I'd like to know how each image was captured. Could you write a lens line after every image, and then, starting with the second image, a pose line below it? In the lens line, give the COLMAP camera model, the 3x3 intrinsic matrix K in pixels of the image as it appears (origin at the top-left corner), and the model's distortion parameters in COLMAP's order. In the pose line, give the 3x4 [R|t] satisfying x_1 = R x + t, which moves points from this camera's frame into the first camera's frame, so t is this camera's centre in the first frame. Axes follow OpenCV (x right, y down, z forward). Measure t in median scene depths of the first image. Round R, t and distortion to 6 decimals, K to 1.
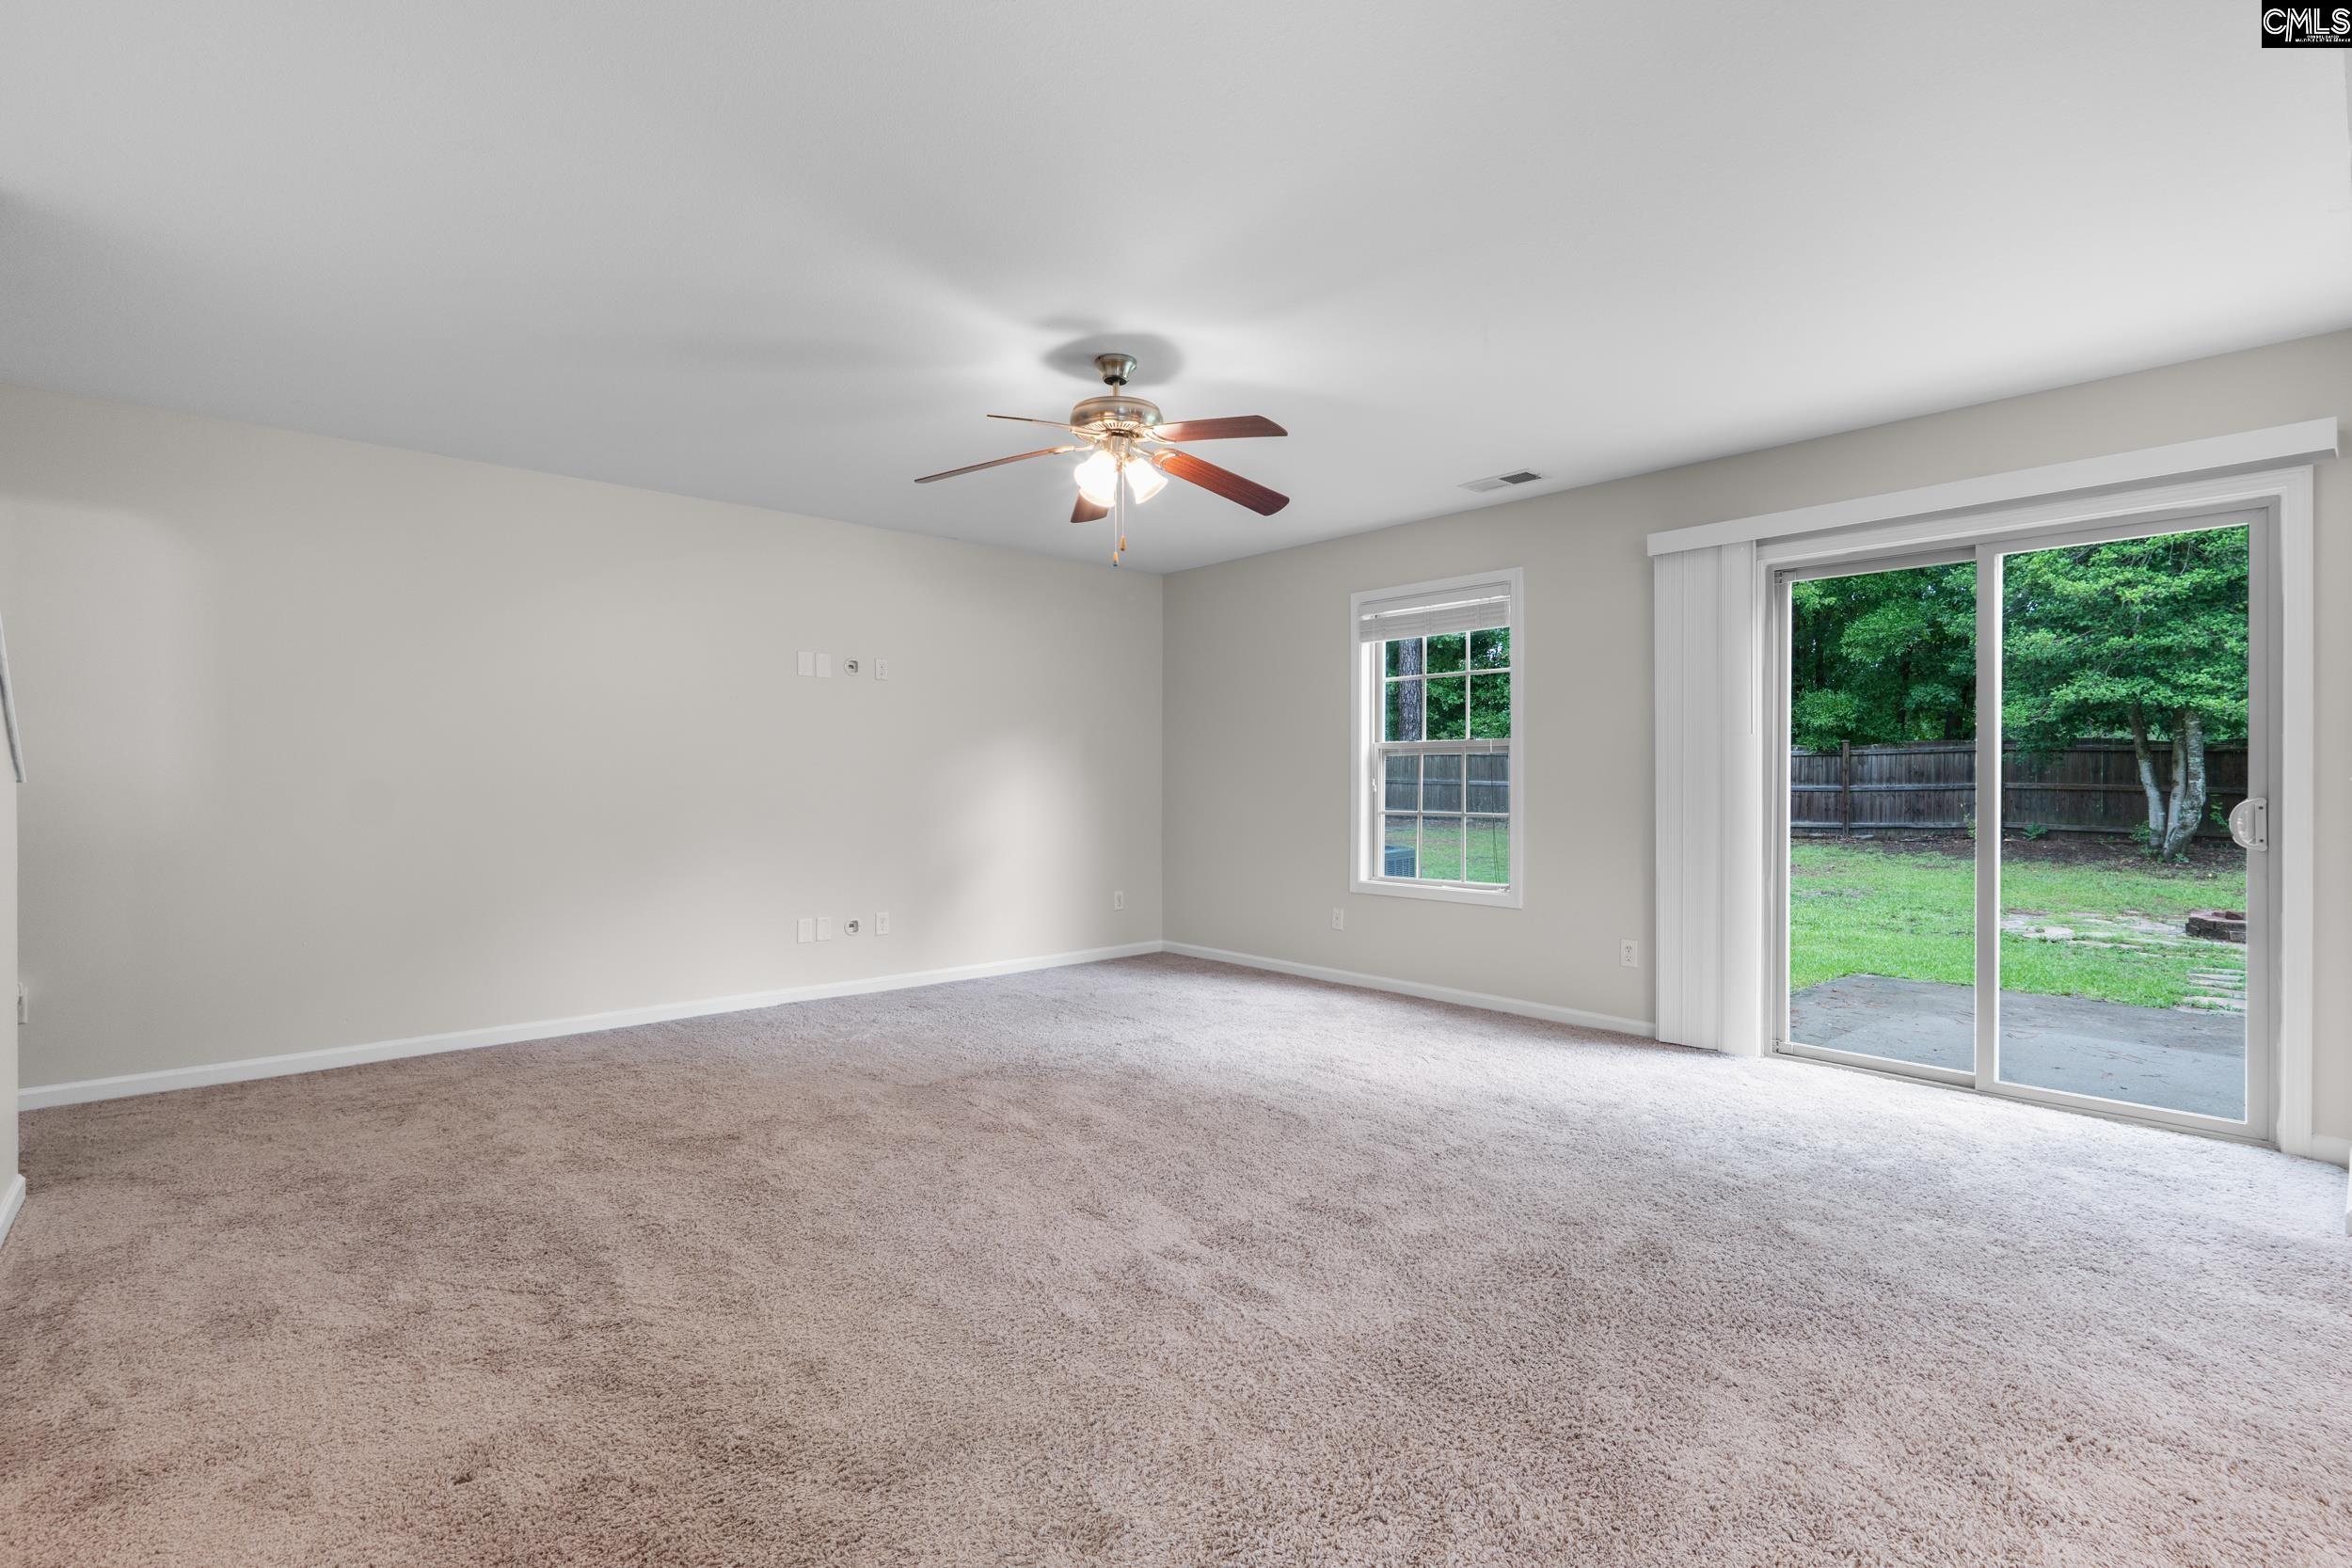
lens RADIAL K [[1109.5, 0, 1176.0], [0, 1109.5, 784.0], [0, 0, 1]] dist [-0.002349, 0.000109]
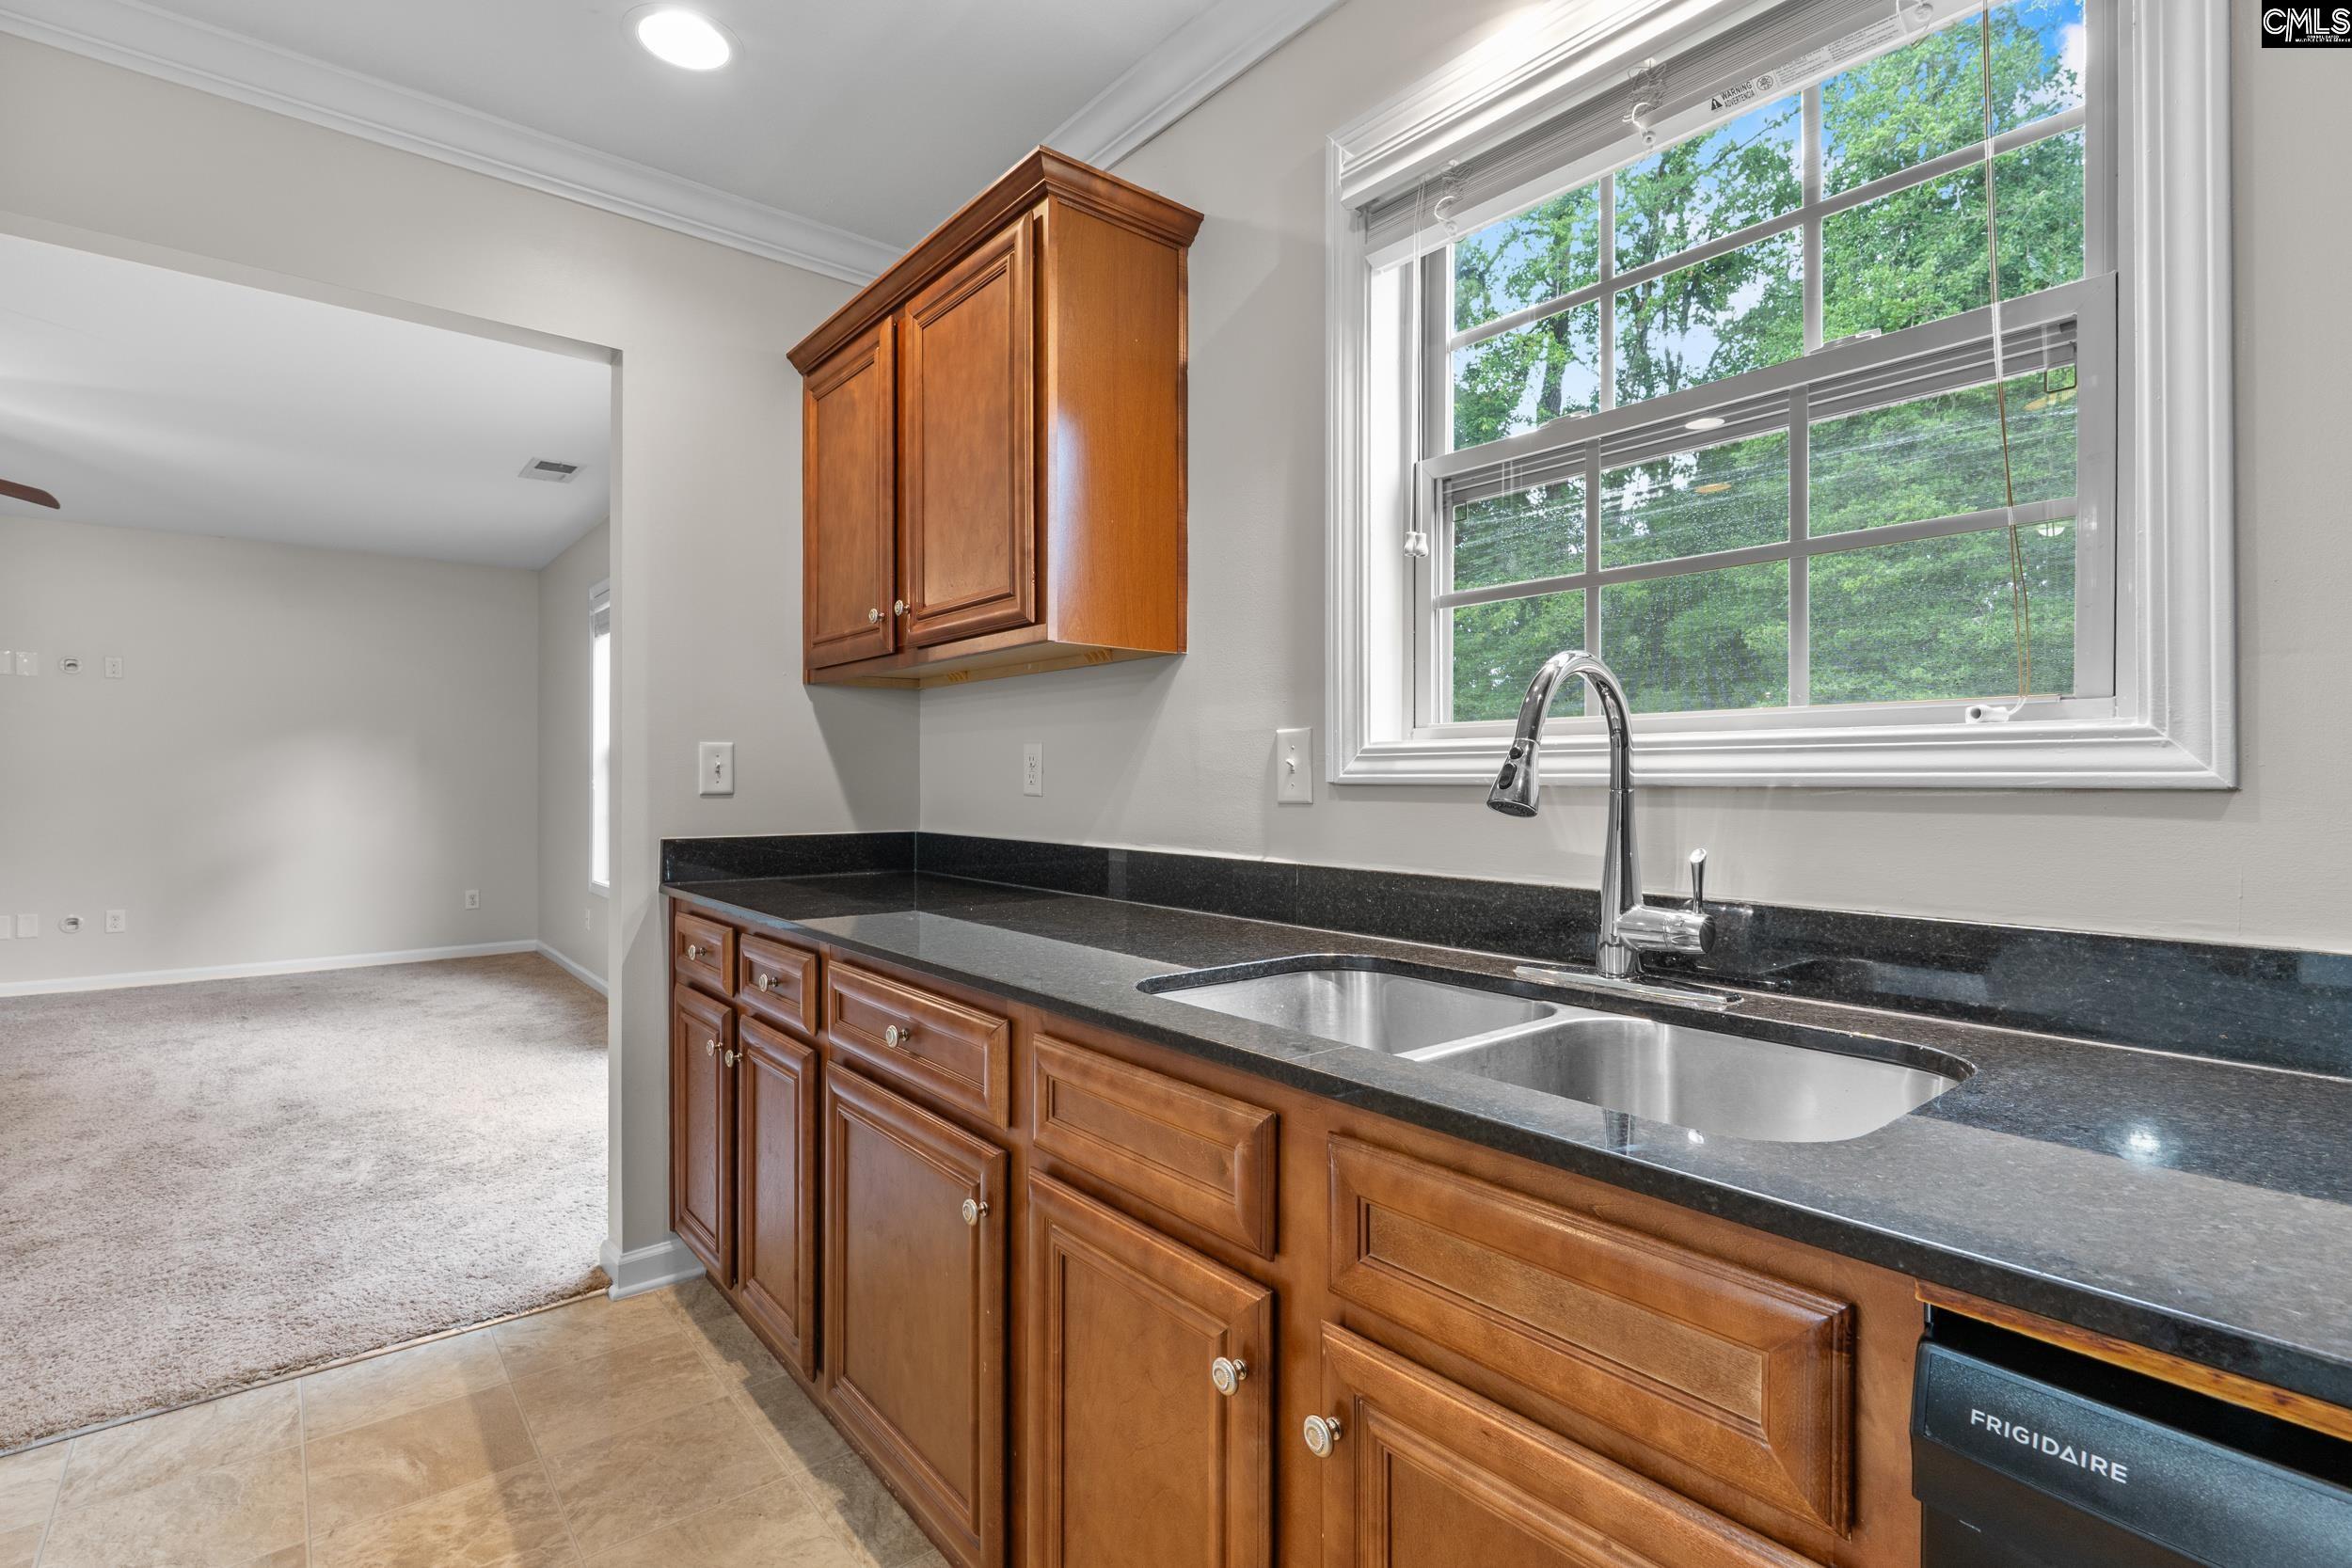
lens RADIAL K [[1109.5, 0, 1176.0], [0, 1109.5, 784.0], [0, 0, 1]] dist [-0.002349, 0.000109]
pose [[0.999181, 0.000216, -0.040468, 0.303931], [-0.000180, 1.000000, 0.000886, 0.000442], [0.040468, -0.000878, 0.999180, 0.016952]]
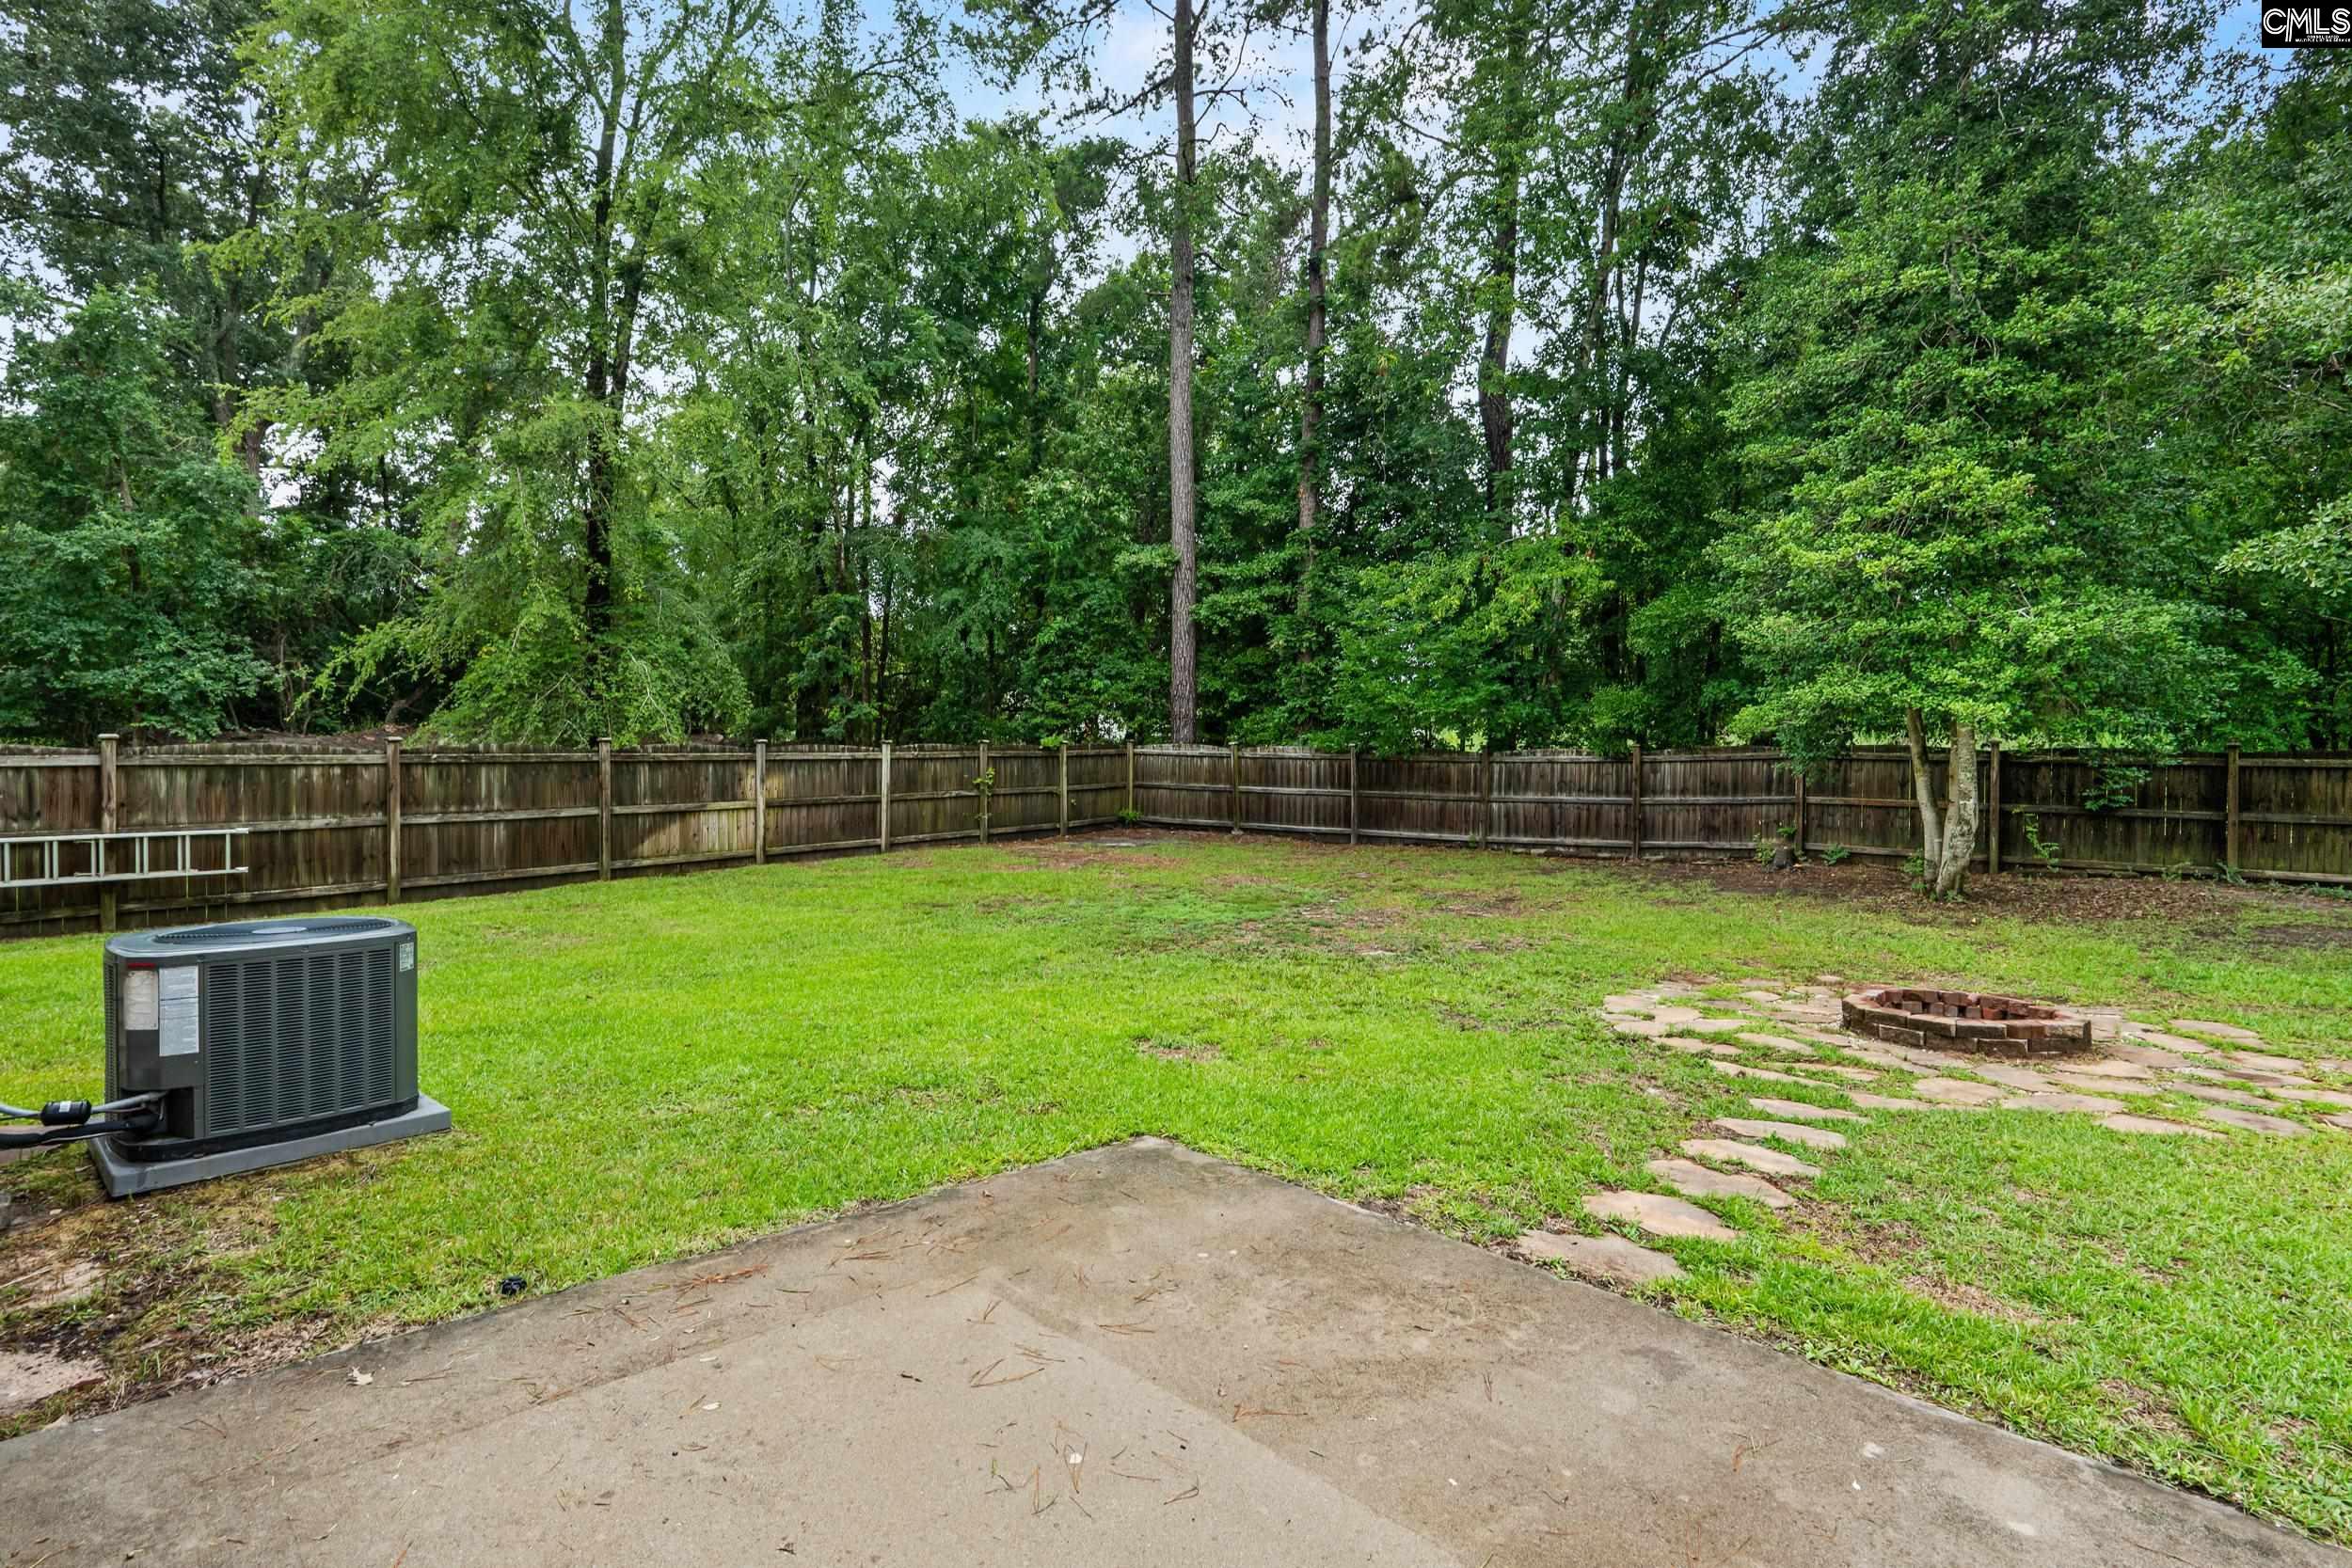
lens RADIAL K [[1147.4, 0, 1176.0], [0, 1147.4, 784.0], [0, 0, 1]] dist [-0.000745, 0.000039]
pose [[0.999106, 0.008361, 0.041444, 0.317067], [-0.008562, 0.999952, 0.004691, -0.015307], [-0.041403, -0.005041, 0.999130, 0.192159]]
